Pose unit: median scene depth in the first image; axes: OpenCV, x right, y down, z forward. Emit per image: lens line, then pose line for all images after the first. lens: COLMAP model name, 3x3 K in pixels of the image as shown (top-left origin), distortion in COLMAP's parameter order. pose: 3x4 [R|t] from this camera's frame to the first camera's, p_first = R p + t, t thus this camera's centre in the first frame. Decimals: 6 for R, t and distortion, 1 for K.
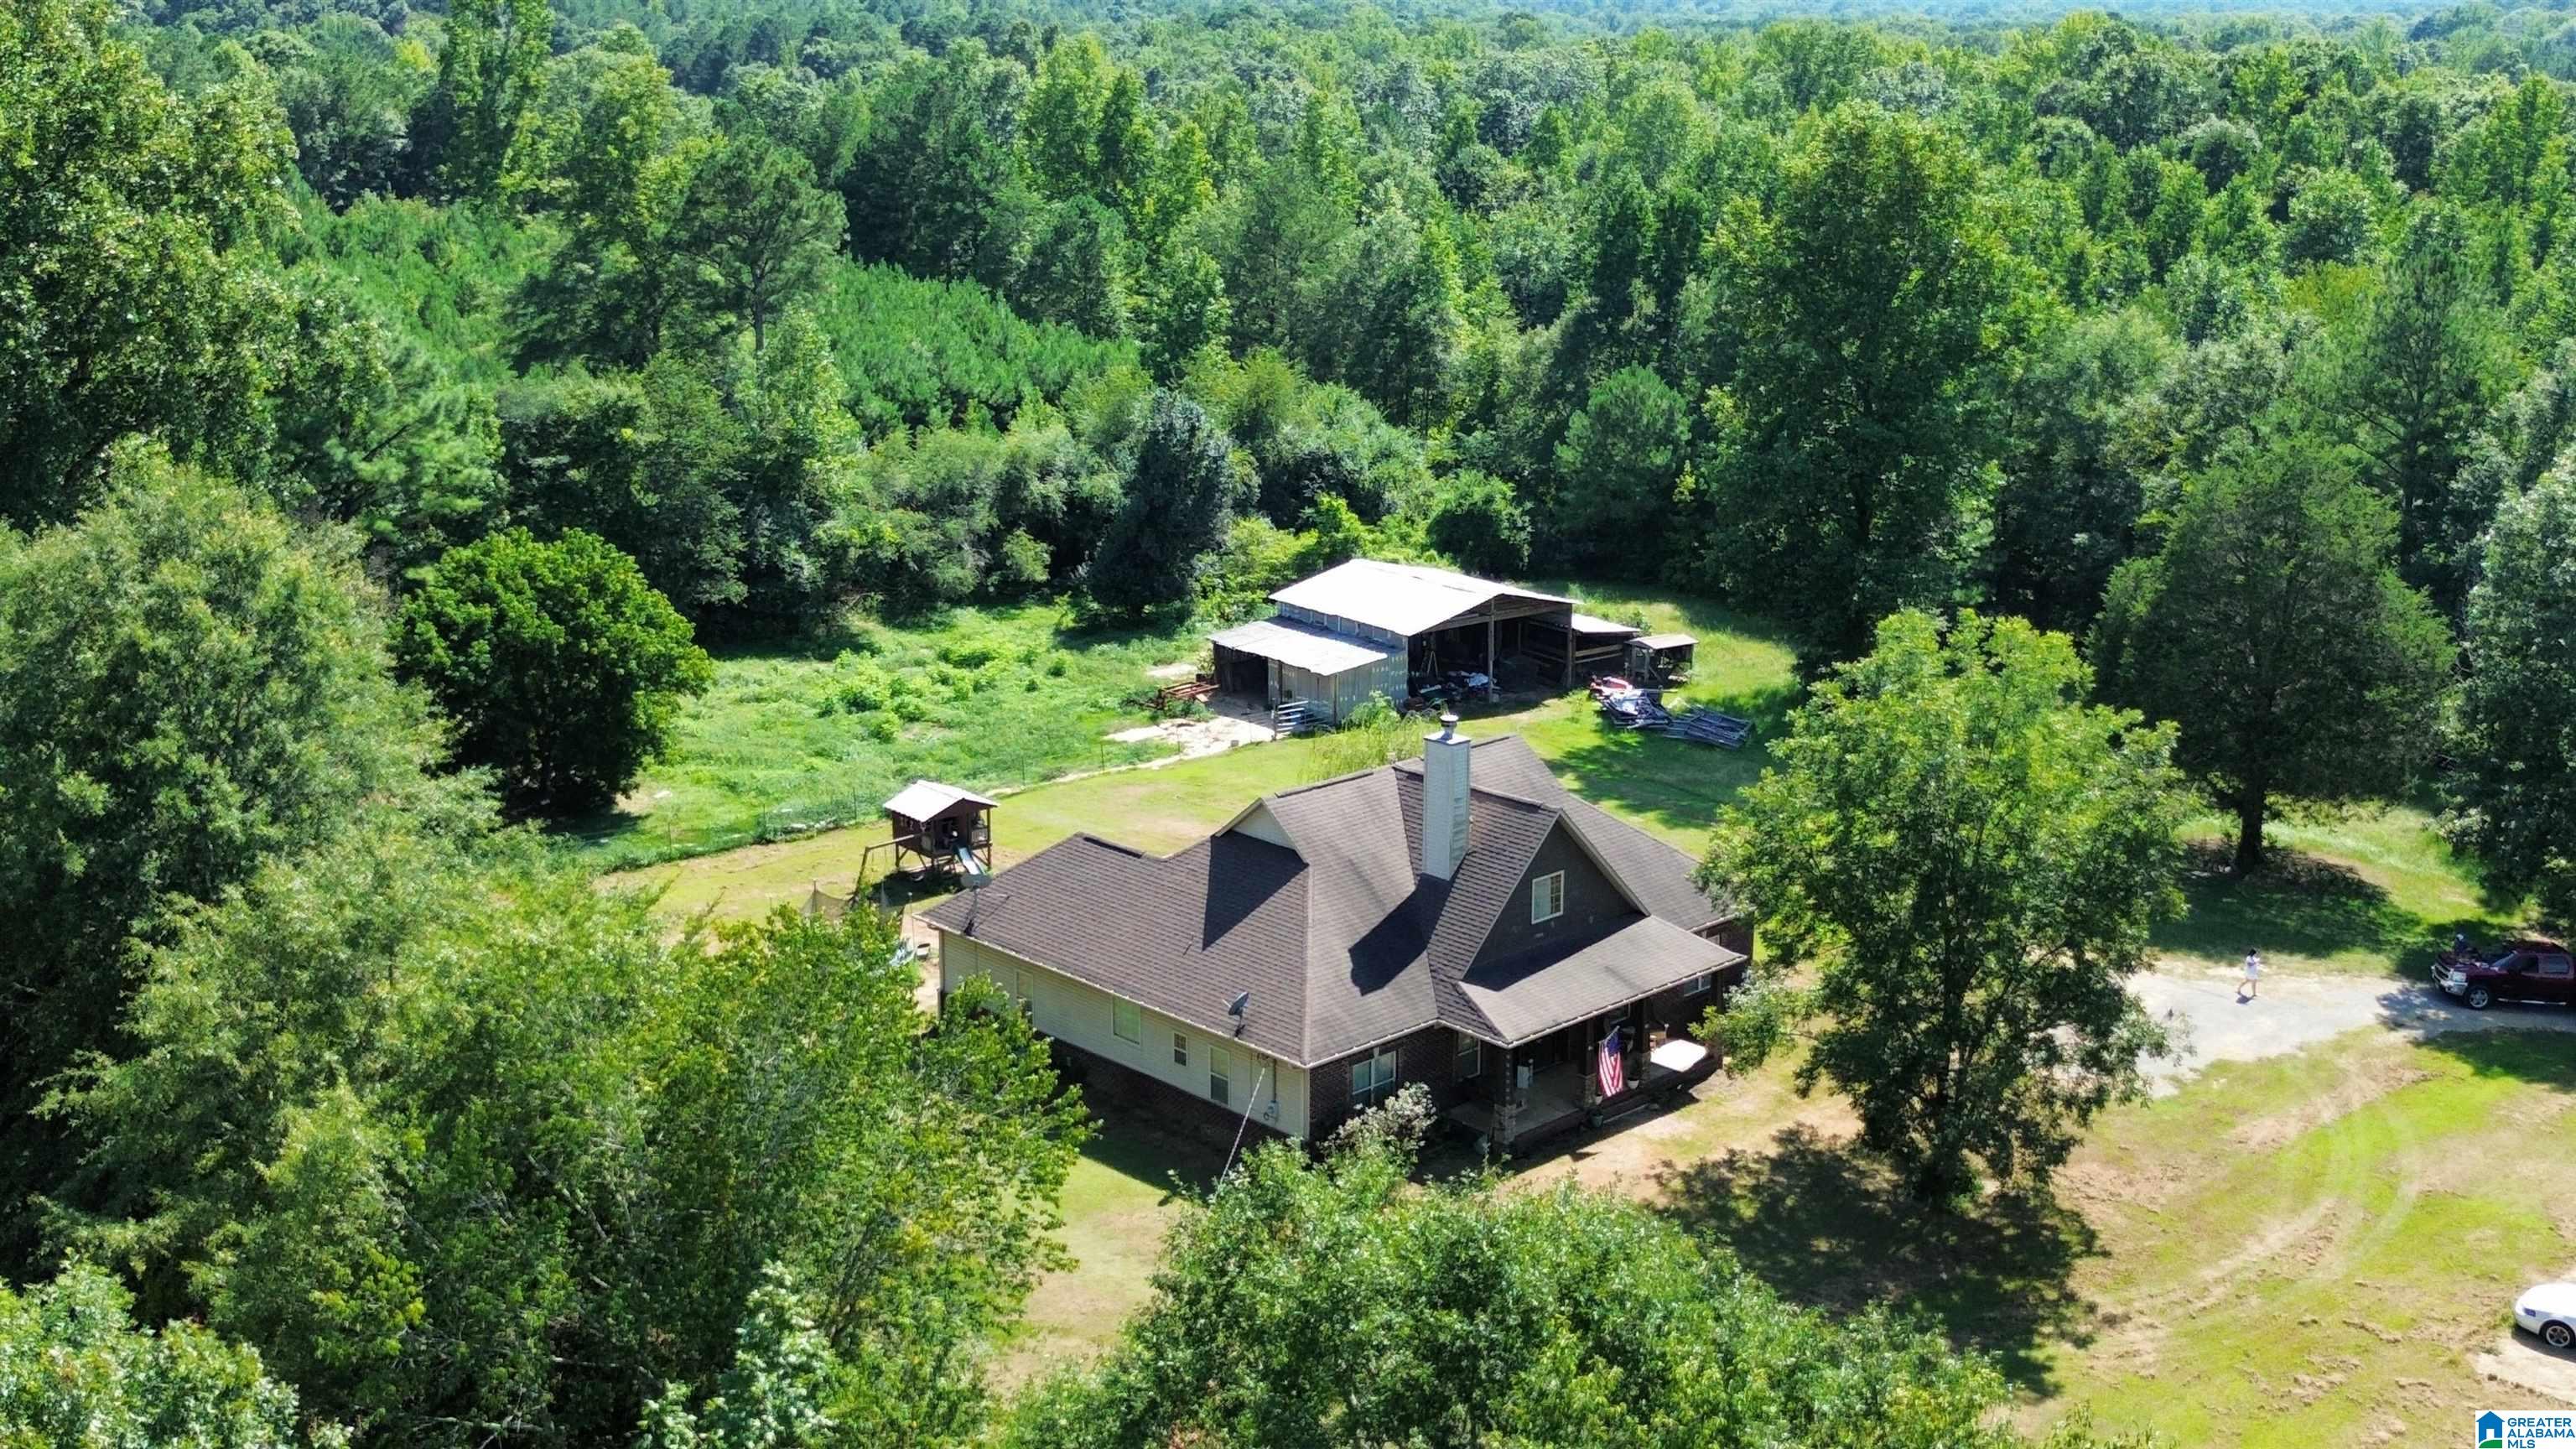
lens RADIAL K [[2690.3, 0, 1263.2], [0, 2690.3, 737.1], [0, 0, 1]] dist [0.049357, 0.000000]
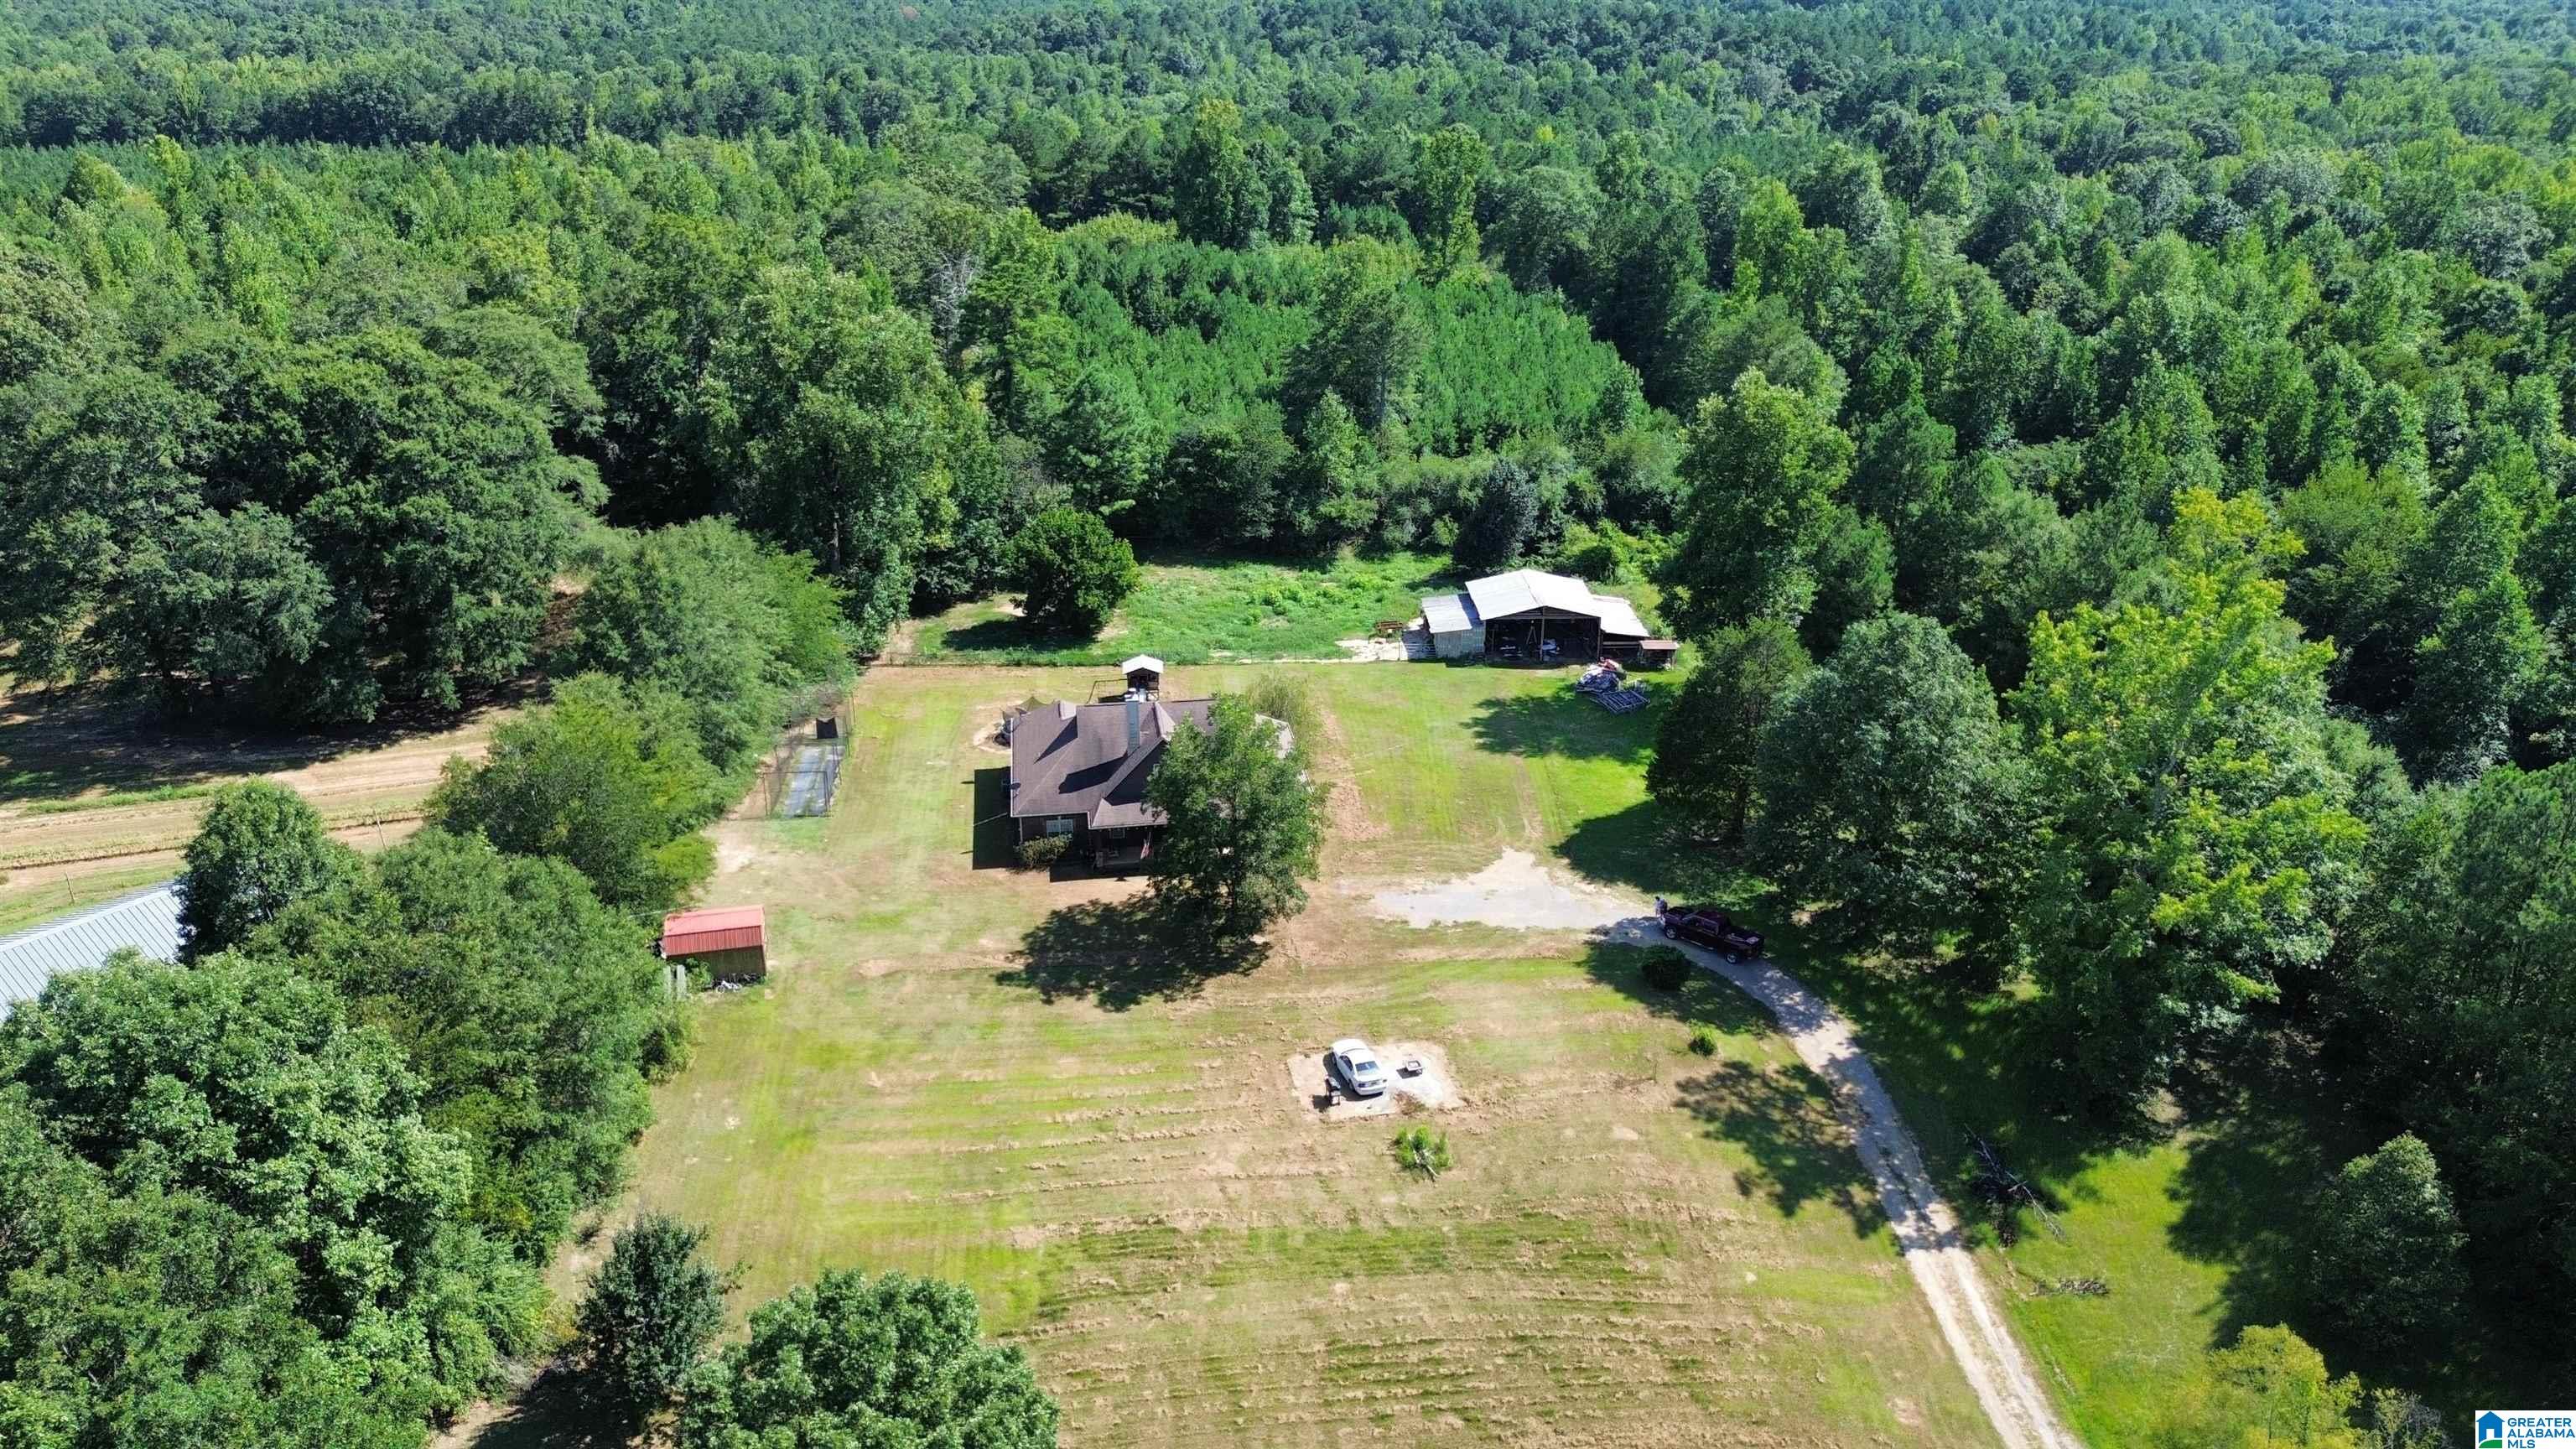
lens RADIAL K [[1728.8, 0, 1277.9], [0, 1728.8, 721.1], [0, 0, 1]] dist [0.046432, -0.019923]
pose [[0.820893, 0.217309, -0.528120, 0.541252], [-0.145176, 0.973799, 0.175039, -0.145401], [0.552321, -0.067018, 0.830933, -0.106754]]
